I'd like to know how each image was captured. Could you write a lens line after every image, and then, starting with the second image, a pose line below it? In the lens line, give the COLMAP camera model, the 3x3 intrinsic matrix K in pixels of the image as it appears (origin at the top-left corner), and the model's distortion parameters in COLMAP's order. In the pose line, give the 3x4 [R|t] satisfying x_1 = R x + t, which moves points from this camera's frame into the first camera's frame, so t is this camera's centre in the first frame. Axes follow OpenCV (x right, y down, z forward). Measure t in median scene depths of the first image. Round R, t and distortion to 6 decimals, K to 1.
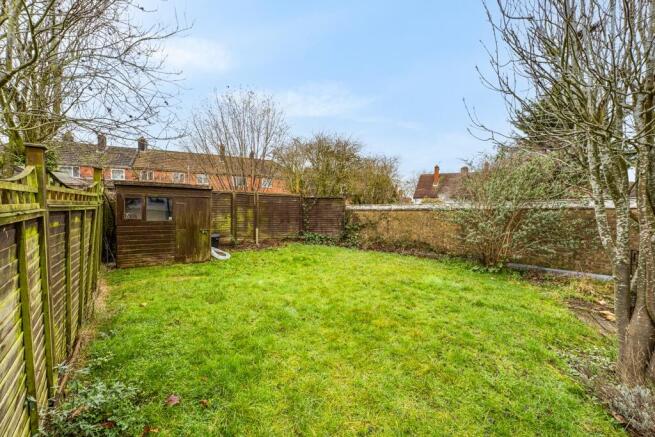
lens RADIAL K [[273.5, 0, 342.4], [0, 273.5, 220.0], [0, 0, 1]] dist [-0.001165, 0.000023]
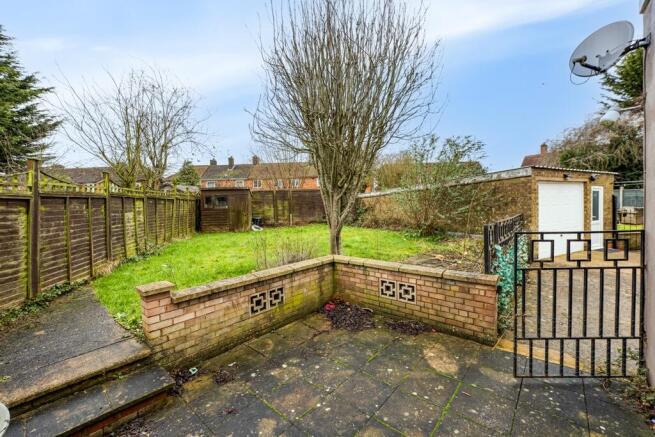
lens RADIAL K [[279.0, 0, 337.0], [0, 279.0, 209.9], [0, 0, 1]] dist [-0.010606, 0.000124]
pose [[0.917062, -0.043941, -0.396315, 0.500041], [0.033717, 0.998895, -0.032732, 0.065712], [0.397316, 0.016655, 0.917531, -0.253017]]
